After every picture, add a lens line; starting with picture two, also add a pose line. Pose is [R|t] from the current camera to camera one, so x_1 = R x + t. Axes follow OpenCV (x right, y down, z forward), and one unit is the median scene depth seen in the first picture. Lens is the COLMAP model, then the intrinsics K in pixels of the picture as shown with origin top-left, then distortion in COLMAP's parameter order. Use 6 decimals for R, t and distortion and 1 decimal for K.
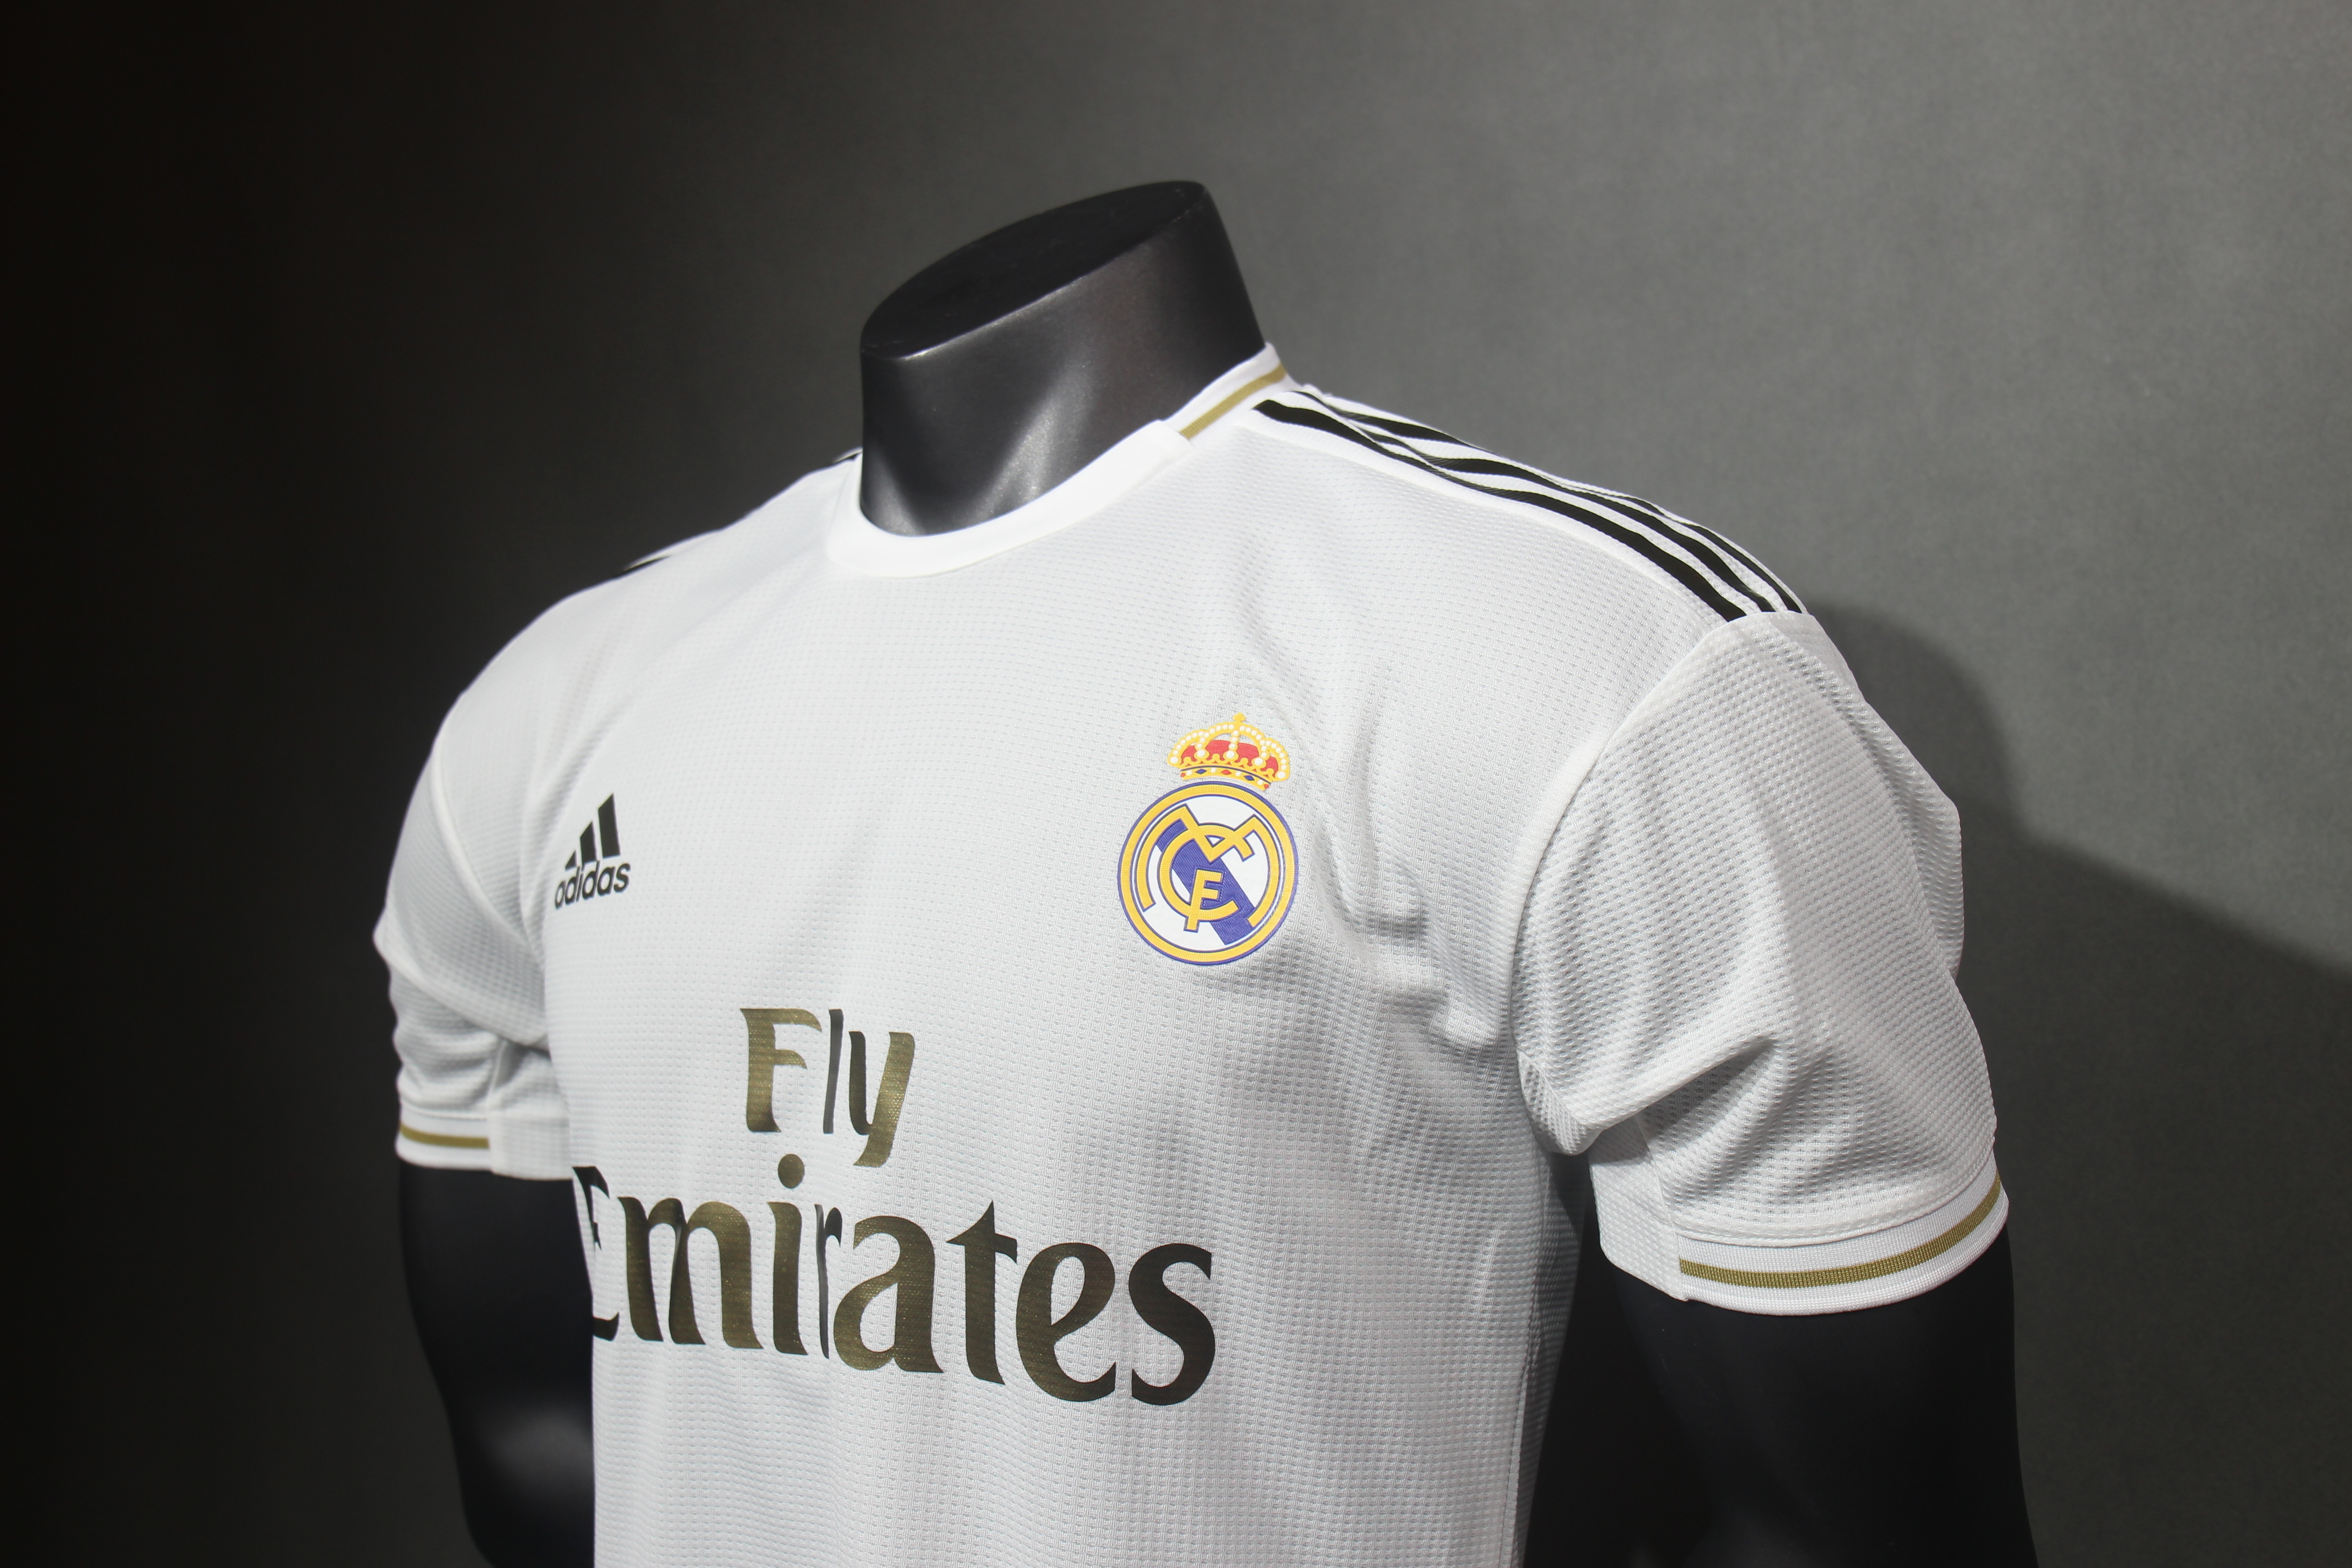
lens RADIAL K [[2525.5, 0, 1177.7], [0, 2525.5, 759.5], [0, 0, 1]] dist [-0.093854, 0.000000]
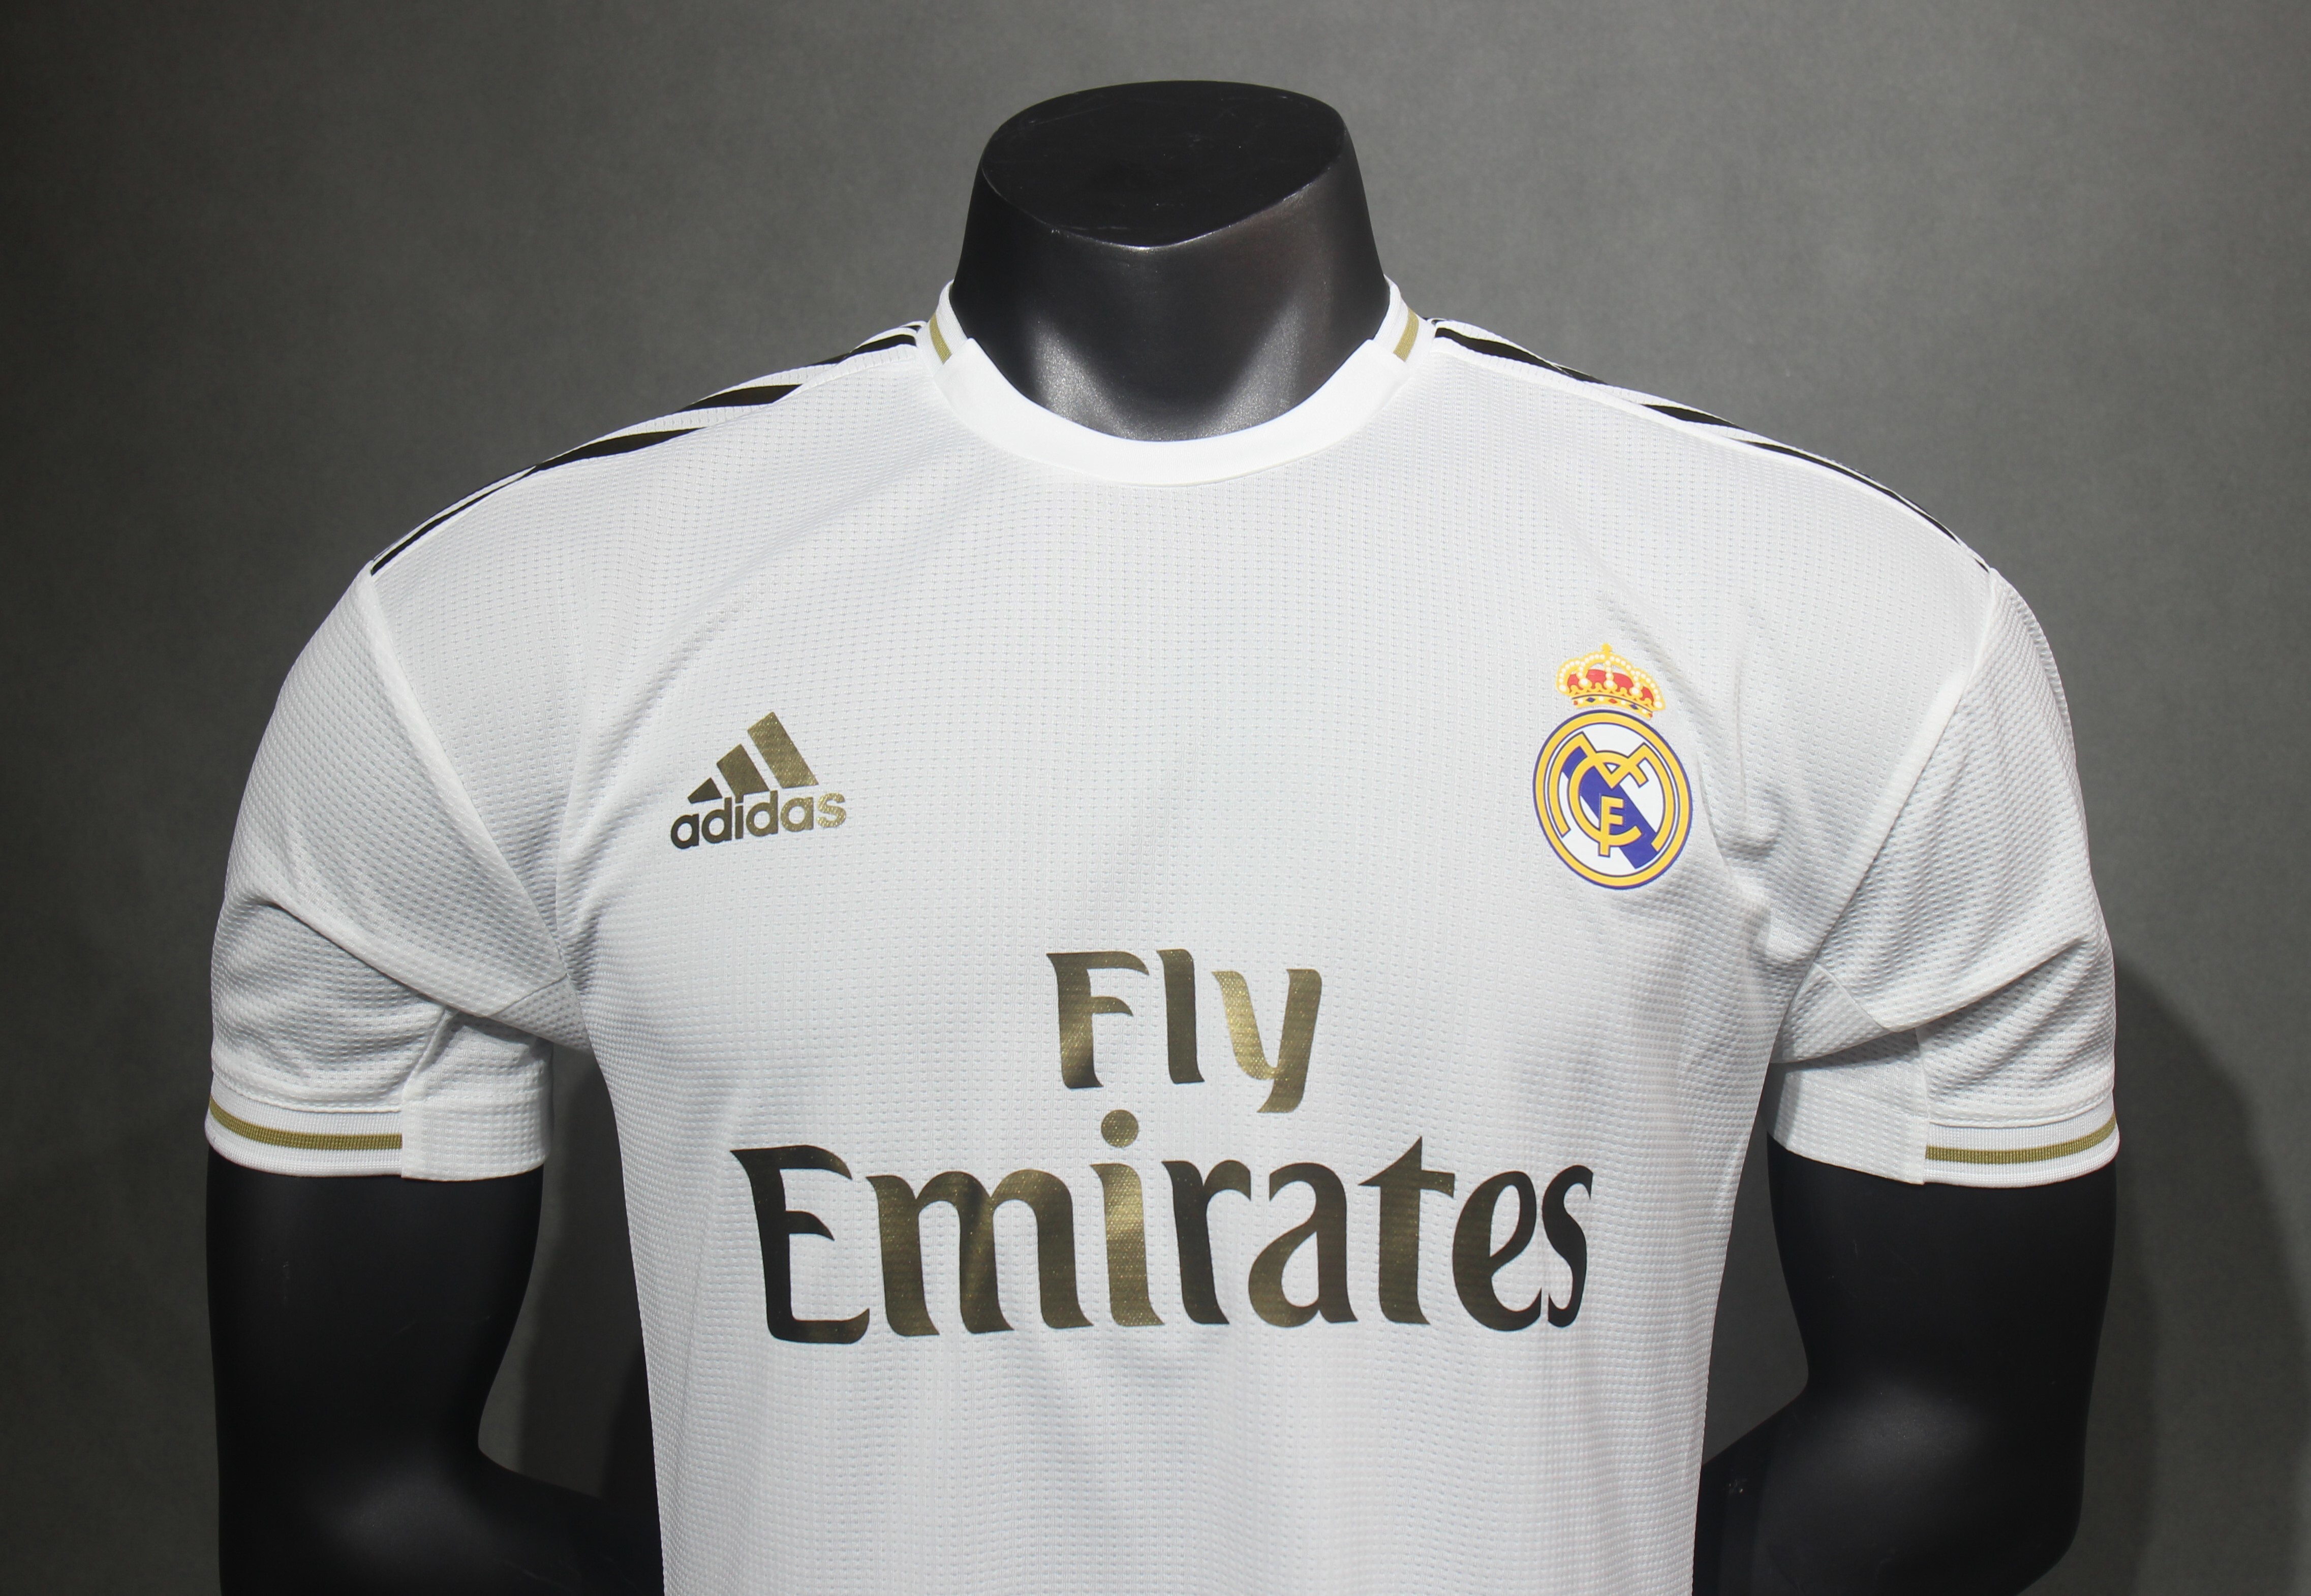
lens RADIAL K [[2835.6, 0, 1177.6], [0, 2835.6, 717.3], [0, 0, 1]] dist [-0.113799, 0.000000]
pose [[0.837394, 0.015424, 0.546383, -0.748495], [-0.018891, 0.999821, 0.000729, 0.014084], [-0.546274, -0.010933, 0.837535, 0.137681]]
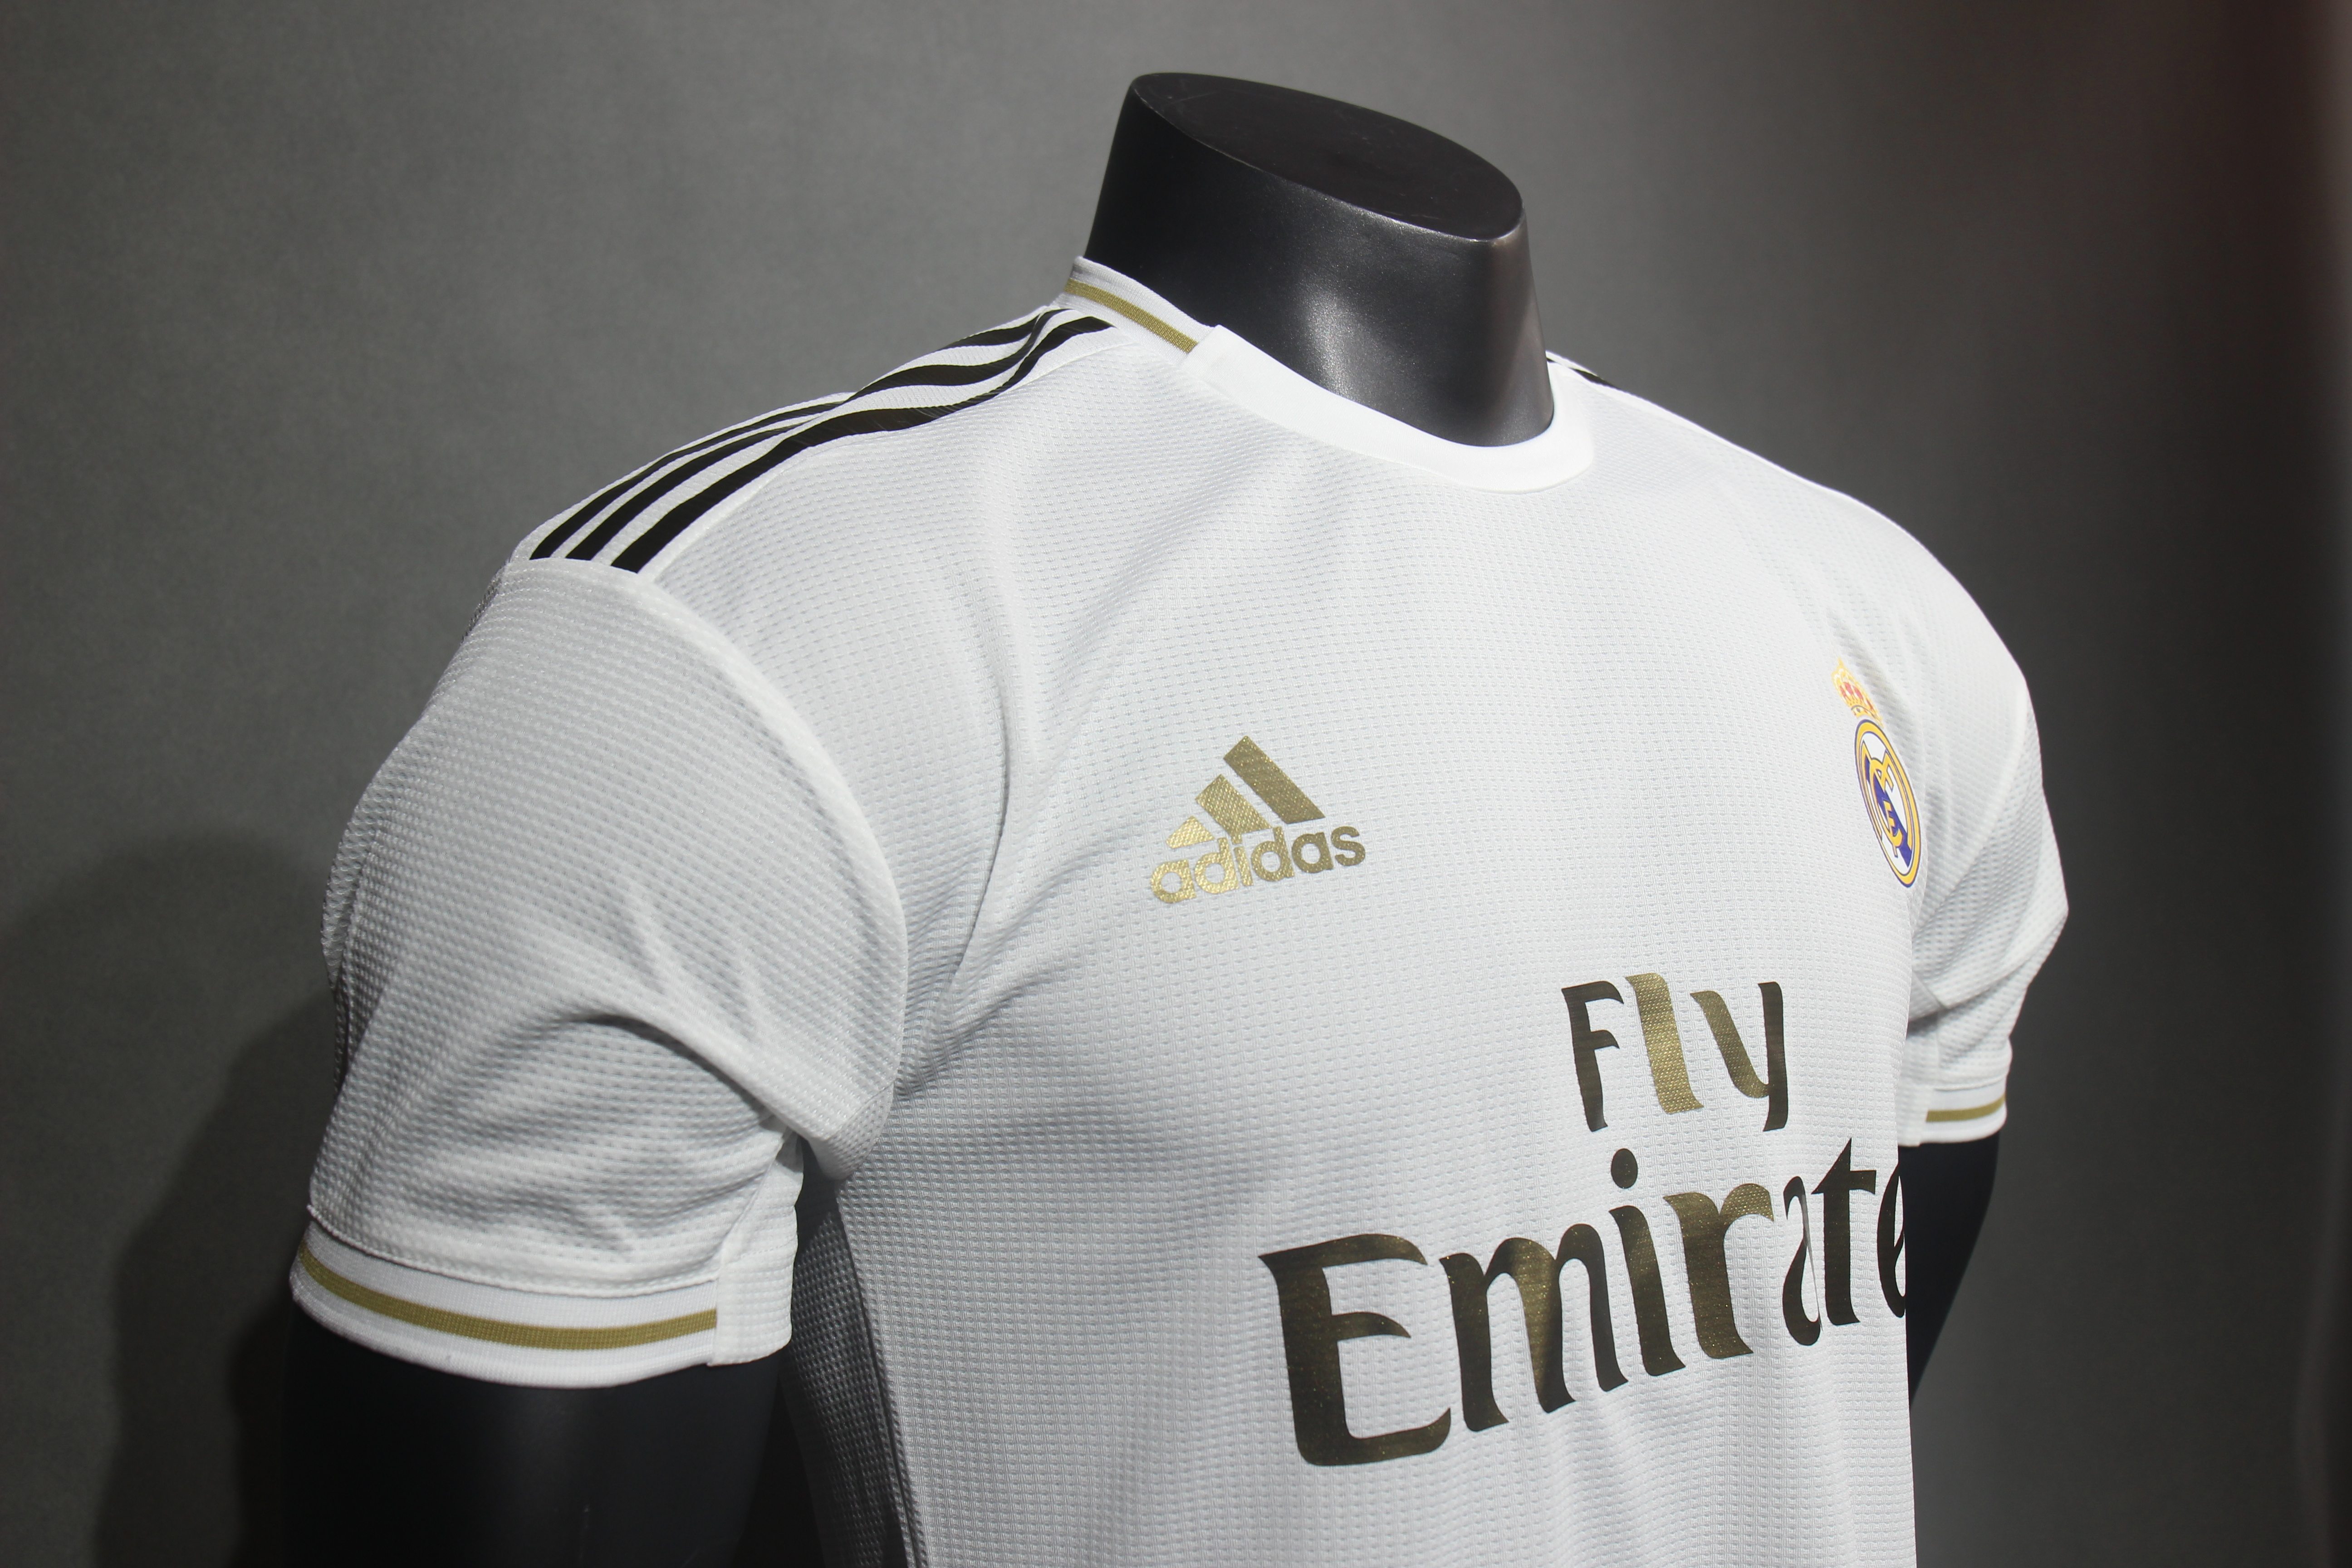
lens RADIAL K [[2525.5, 0, 1168.6], [0, 2525.5, 768.1], [0, 0, 1]] dist [-0.093854, 0.000000]
pose [[0.348040, 0.004777, 0.937467, -1.083923], [0.018851, 0.999749, -0.012093, 0.036681], [-0.937290, 0.021881, 0.347863, 0.902071]]
